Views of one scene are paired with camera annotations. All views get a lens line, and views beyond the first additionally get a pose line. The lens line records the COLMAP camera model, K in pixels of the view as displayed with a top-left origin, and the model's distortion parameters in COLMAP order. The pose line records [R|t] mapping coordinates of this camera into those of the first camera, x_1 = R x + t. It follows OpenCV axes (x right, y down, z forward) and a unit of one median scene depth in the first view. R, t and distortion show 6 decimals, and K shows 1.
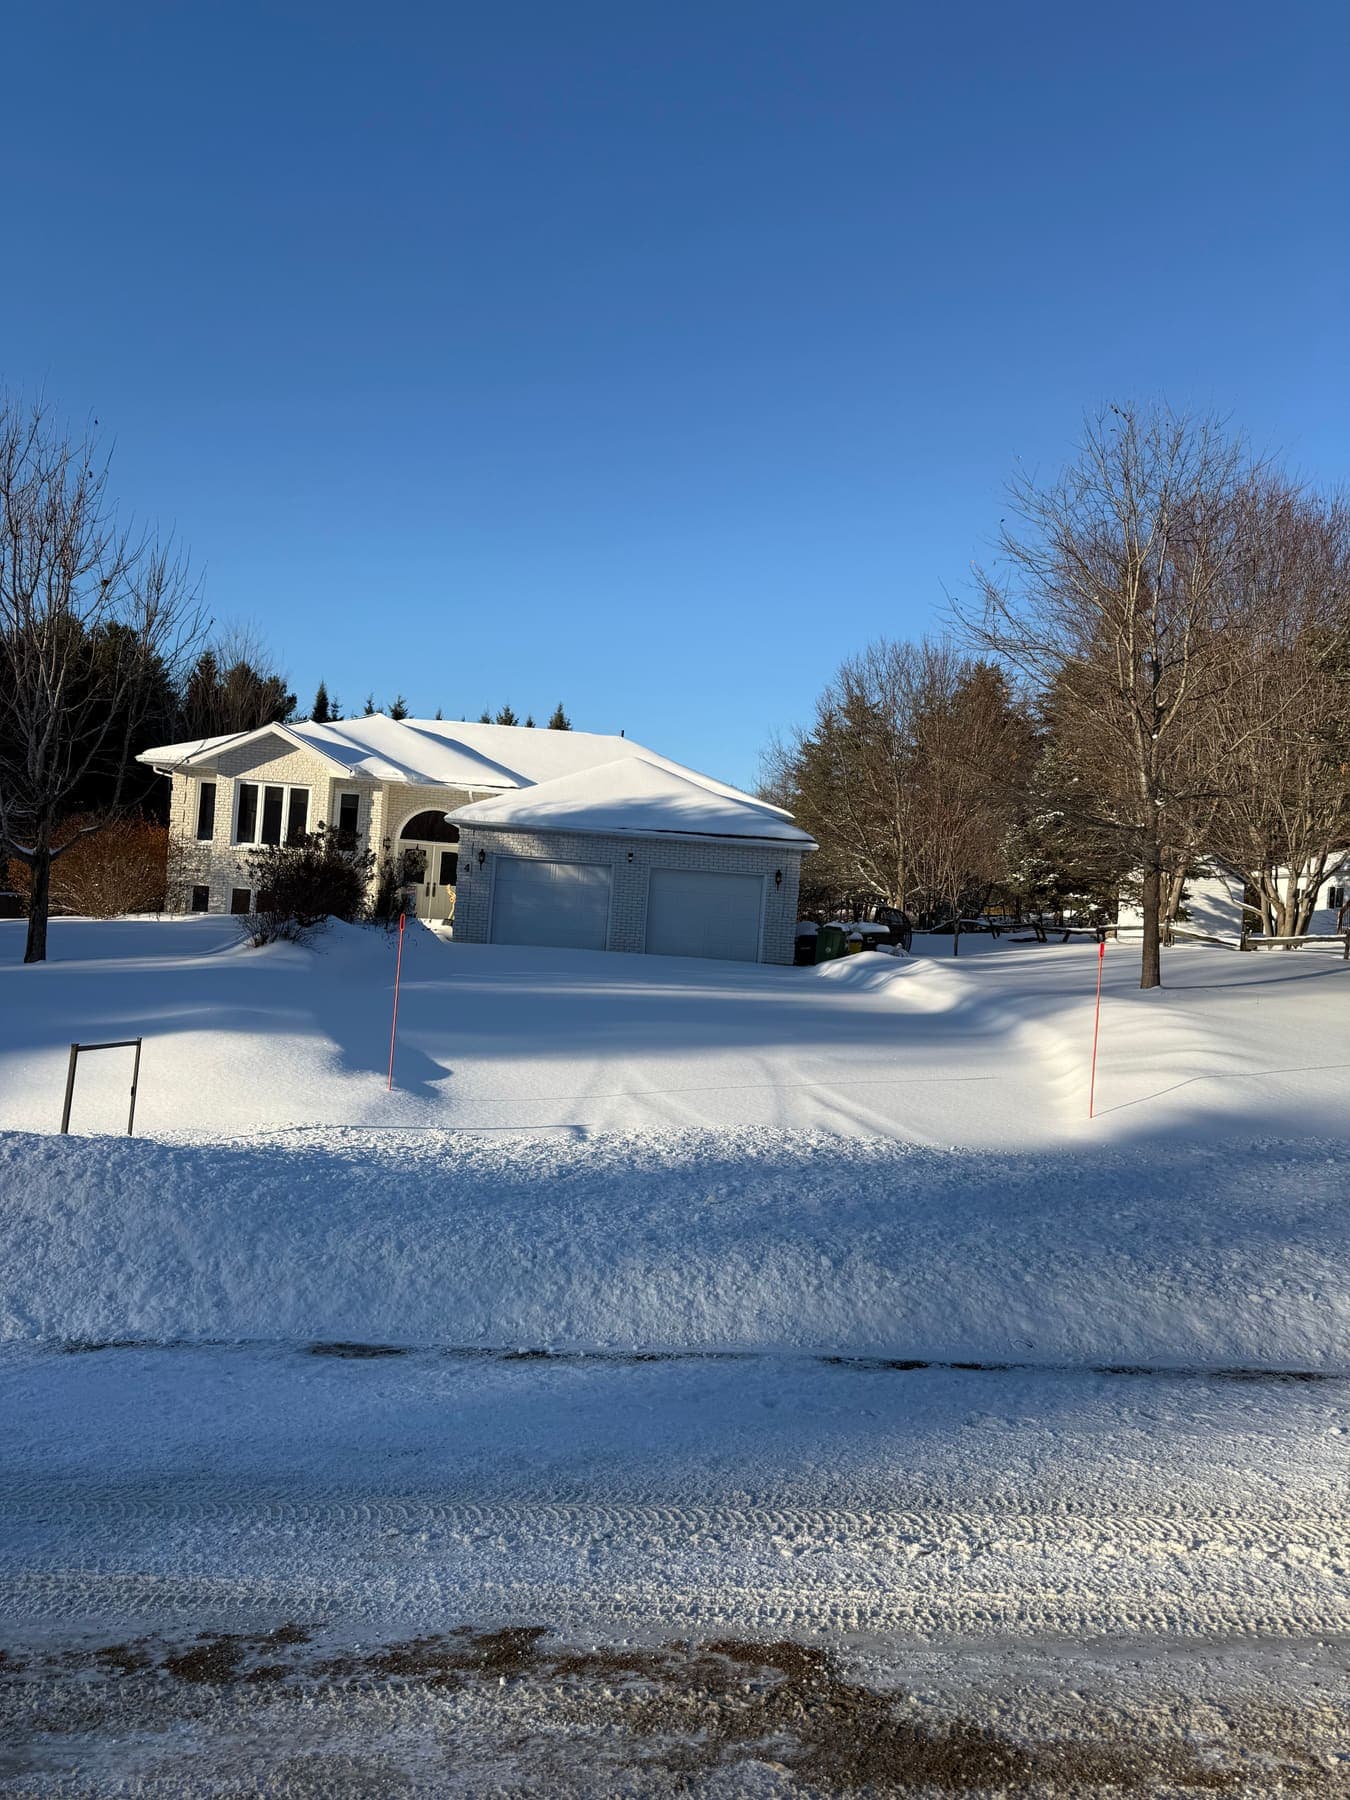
lens RADIAL K [[1387.6, 0, 675.0], [0, 1387.6, 900.0], [0, 0, 1]] dist [0.004803, 0.002074]
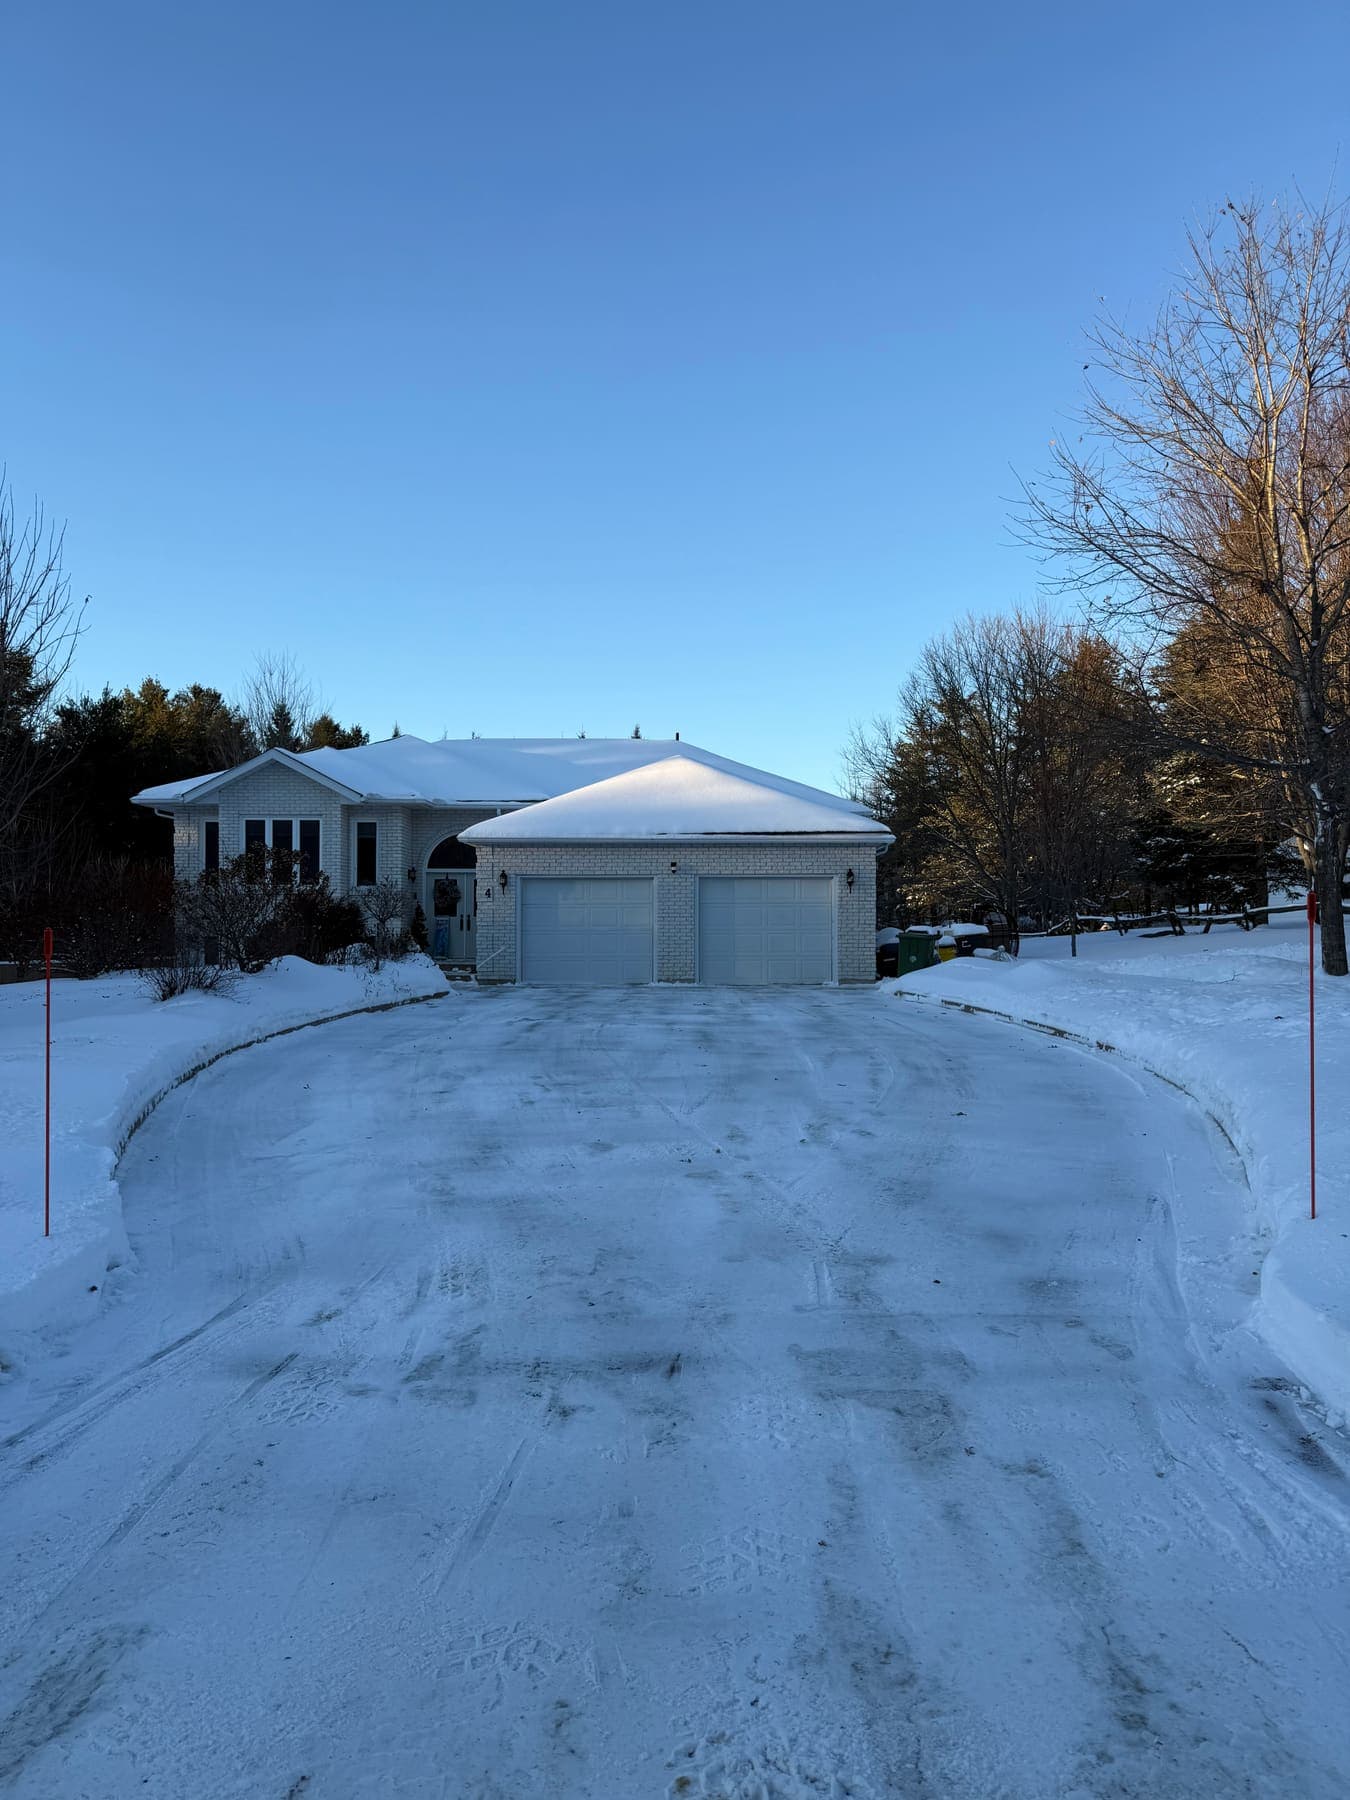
lens RADIAL K [[1387.6, 0, 675.0], [0, 1387.6, 900.0], [0, 0, 1]] dist [0.004803, 0.002074]
pose [[0.994017, -0.069610, -0.084169, 0.032664], [0.067518, 0.997340, -0.027449, 0.010777], [0.085856, 0.021601, 0.996073, 0.133814]]
